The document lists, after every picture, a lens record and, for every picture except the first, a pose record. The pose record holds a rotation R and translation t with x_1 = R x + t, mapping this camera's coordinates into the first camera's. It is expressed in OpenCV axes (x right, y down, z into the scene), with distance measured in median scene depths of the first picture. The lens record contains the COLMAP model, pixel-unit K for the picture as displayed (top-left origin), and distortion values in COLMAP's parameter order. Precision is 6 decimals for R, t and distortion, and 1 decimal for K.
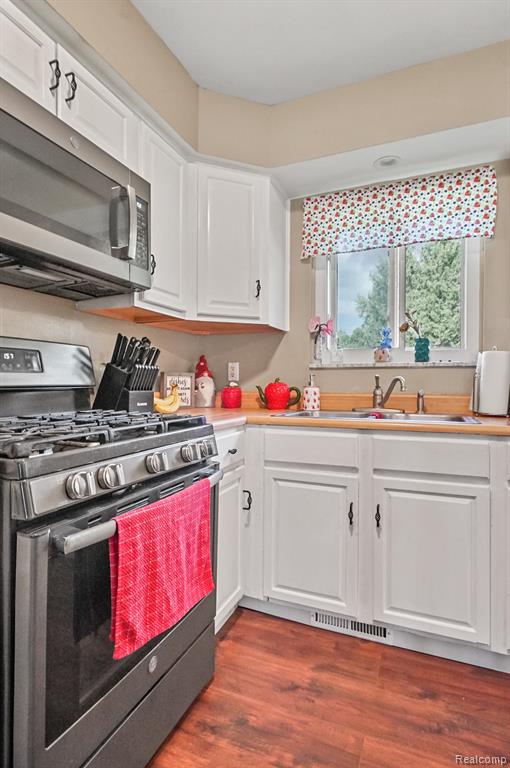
lens RADIAL K [[419.5, 0, 255.0], [0, 419.5, 384.0], [0, 0, 1]] dist [0.006388, 0.002108]
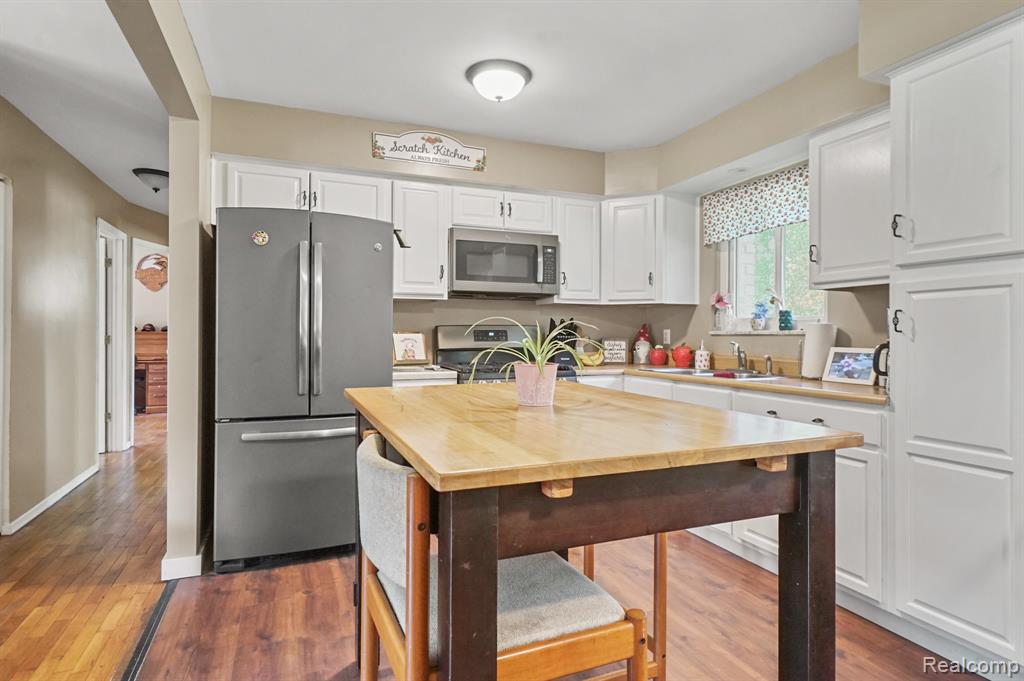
lens RADIAL K [[559.4, 0, 509.2], [0, 559.4, 330.3], [0, 0, 1]] dist [0.006388, 0.002108]
pose [[0.701602, -0.006188, -0.712543, 1.084213], [-0.003047, 0.999927, -0.011684, -0.036383], [0.712563, 0.010369, 0.701532, -0.681049]]
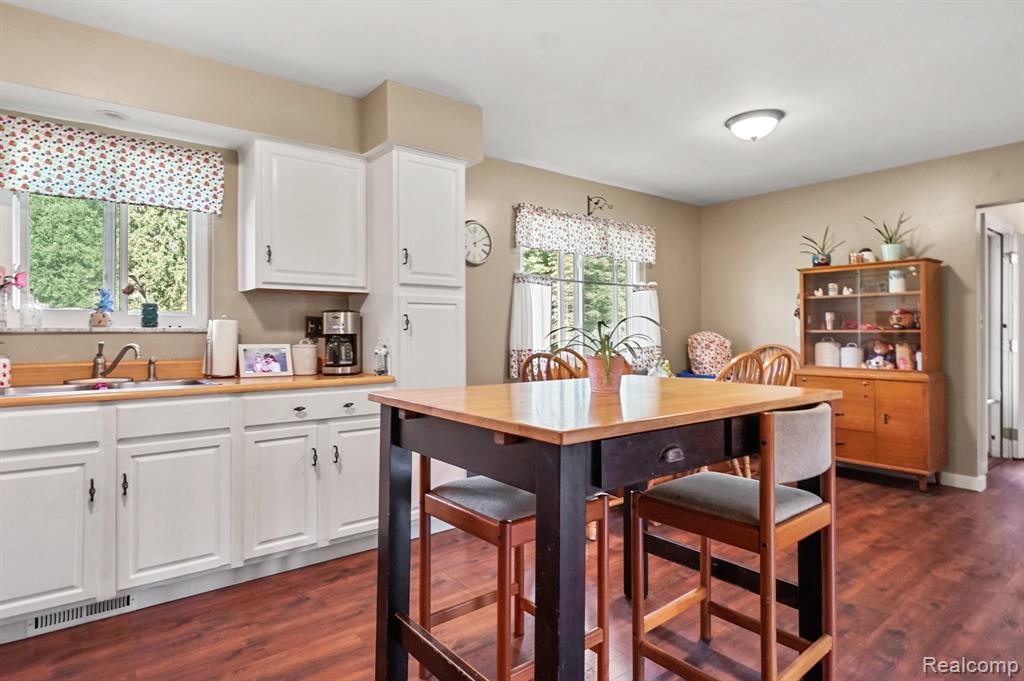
lens RADIAL K [[559.4, 0, 509.2], [0, 559.4, 330.3], [0, 0, 1]] dist [0.006388, 0.002108]
pose [[0.489046, -0.000241, 0.872258, -0.370941], [0.007161, 0.999967, -0.003739, -0.039354], [-0.872229, 0.008075, 0.489032, -0.404266]]
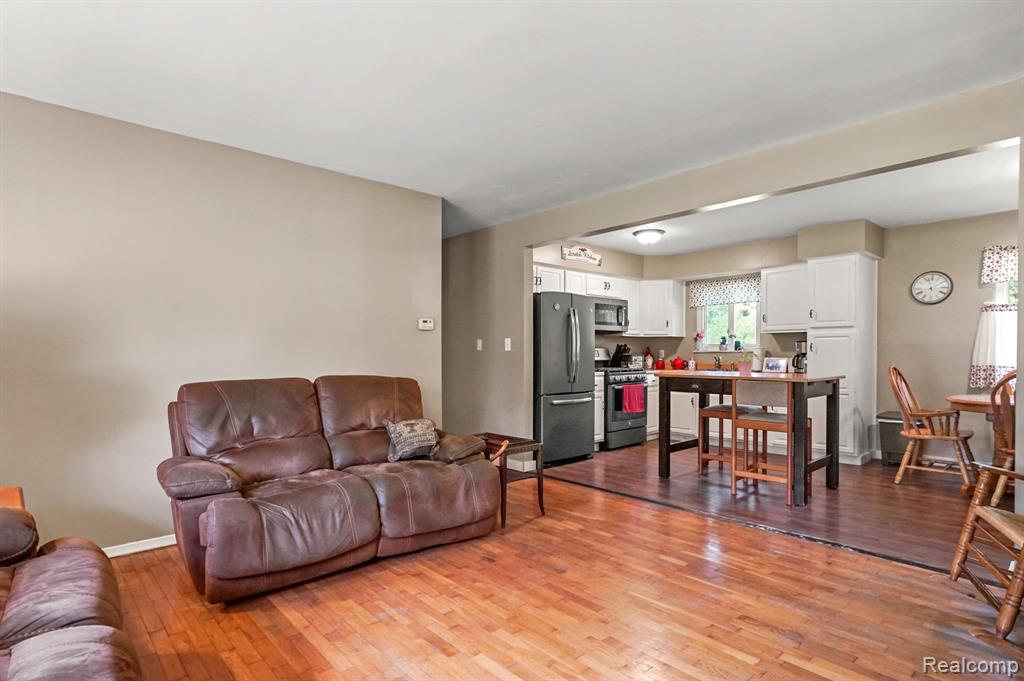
lens RADIAL K [[540.4, 0, 494.8], [0, 540.4, 360.7], [0, 0, 1]] dist [-0.001444, -0.000324]
pose [[0.896801, 0.000763, -0.442434, 0.593799], [0.003430, 0.999956, 0.008678, -0.026804], [0.442421, -0.009300, 0.896759, -2.802129]]
